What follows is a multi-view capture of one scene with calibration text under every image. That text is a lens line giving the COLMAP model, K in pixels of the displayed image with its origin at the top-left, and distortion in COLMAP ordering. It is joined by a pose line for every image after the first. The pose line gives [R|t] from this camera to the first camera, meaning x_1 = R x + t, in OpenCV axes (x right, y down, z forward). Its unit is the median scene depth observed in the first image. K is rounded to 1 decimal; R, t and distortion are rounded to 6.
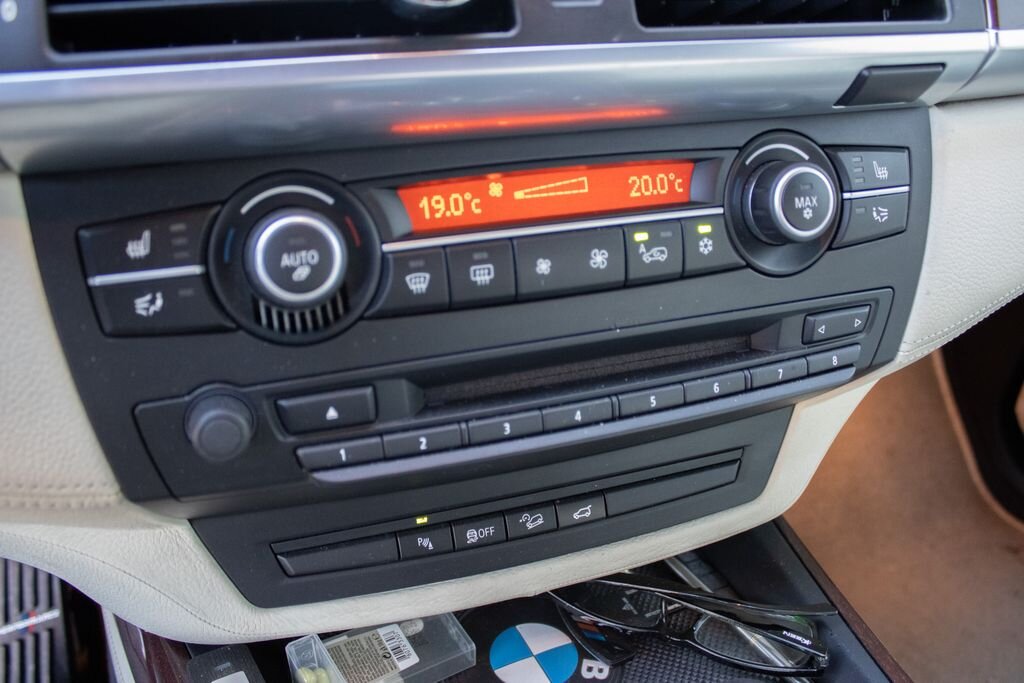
lens RADIAL K [[896.9, 0, 509.5], [0, 896.9, 331.5], [0, 0, 1]] dist [-0.111839, 0.044570]
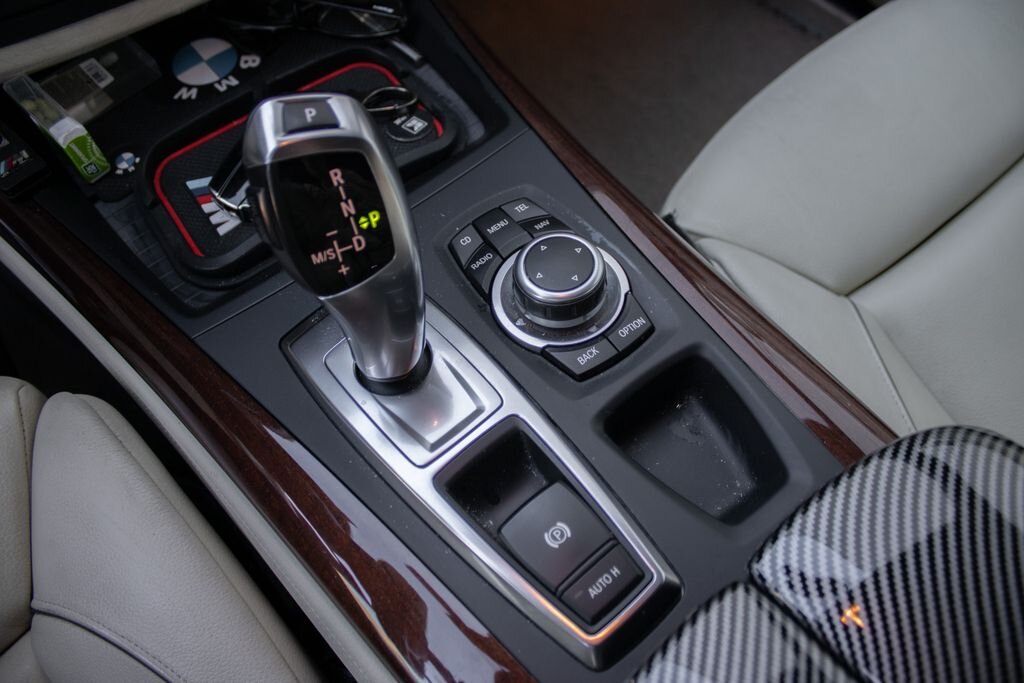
lens RADIAL K [[859.2, 0, 514.1], [0, 859.2, 339.8], [0, 0, 1]] dist [-0.166594, 0.136161]
pose [[0.966152, -0.225073, 0.126065, 0.289487], [0.113034, 0.808610, 0.577384, 0.042128], [-0.231891, -0.543591, 0.806681, -0.457618]]
